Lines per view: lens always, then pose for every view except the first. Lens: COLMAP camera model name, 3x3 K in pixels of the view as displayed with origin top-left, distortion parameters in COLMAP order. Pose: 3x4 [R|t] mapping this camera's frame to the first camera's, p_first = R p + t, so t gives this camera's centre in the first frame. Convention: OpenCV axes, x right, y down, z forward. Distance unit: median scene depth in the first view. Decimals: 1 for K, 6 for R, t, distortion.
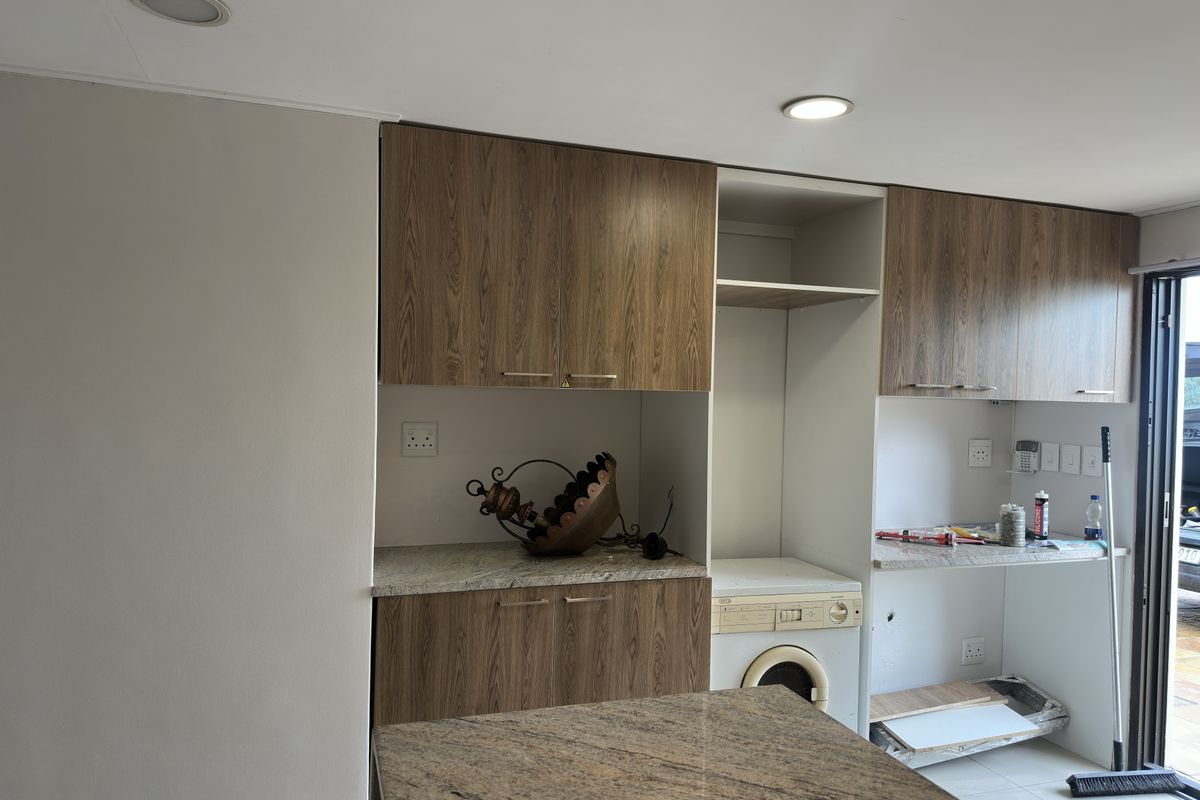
lens RADIAL K [[796.3, 0, 597.4], [0, 796.3, 404.7], [0, 0, 1]] dist [0.088028, -0.115415]
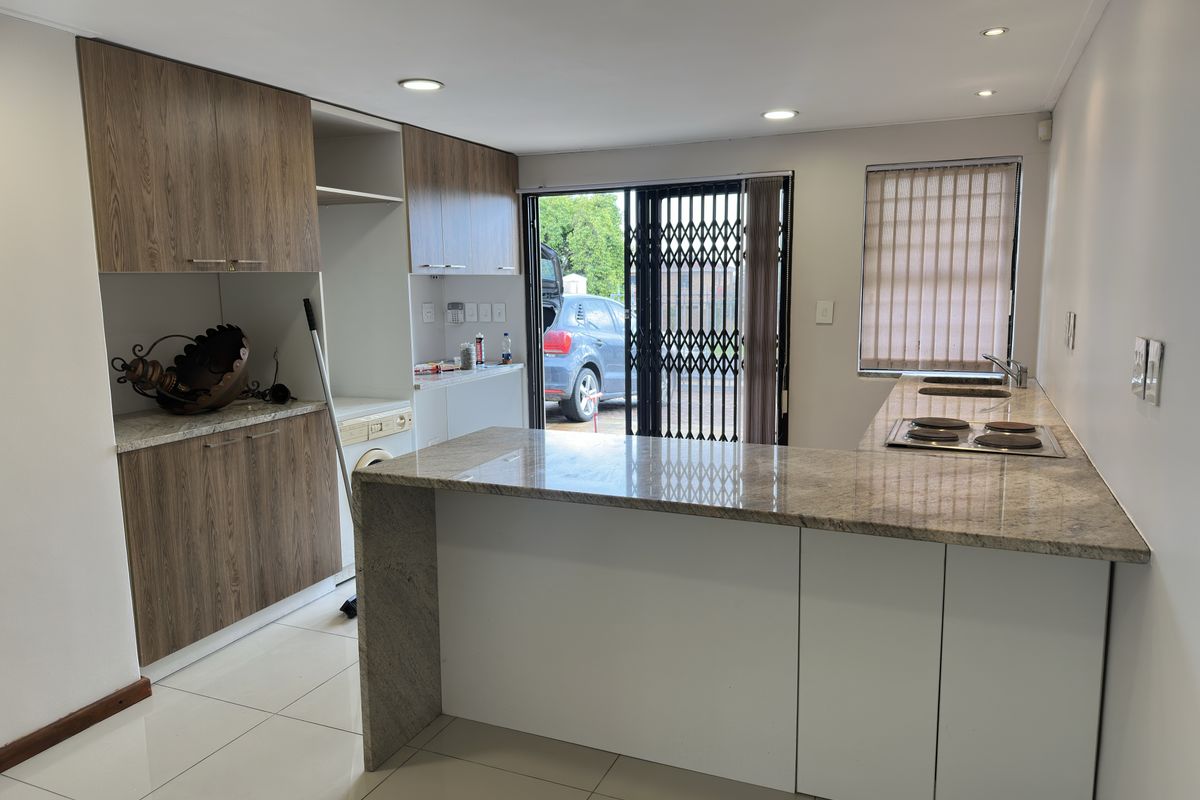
lens RADIAL K [[831.1, 0, 600.0], [0, 831.1, 400.0], [0, 0, 1]] dist [0.001119, -0.088774]
pose [[0.657227, -0.132504, 0.741954, -0.588680], [0.028450, 0.988085, 0.151259, -0.001608], [-0.753156, -0.078302, 0.653166, -0.268463]]
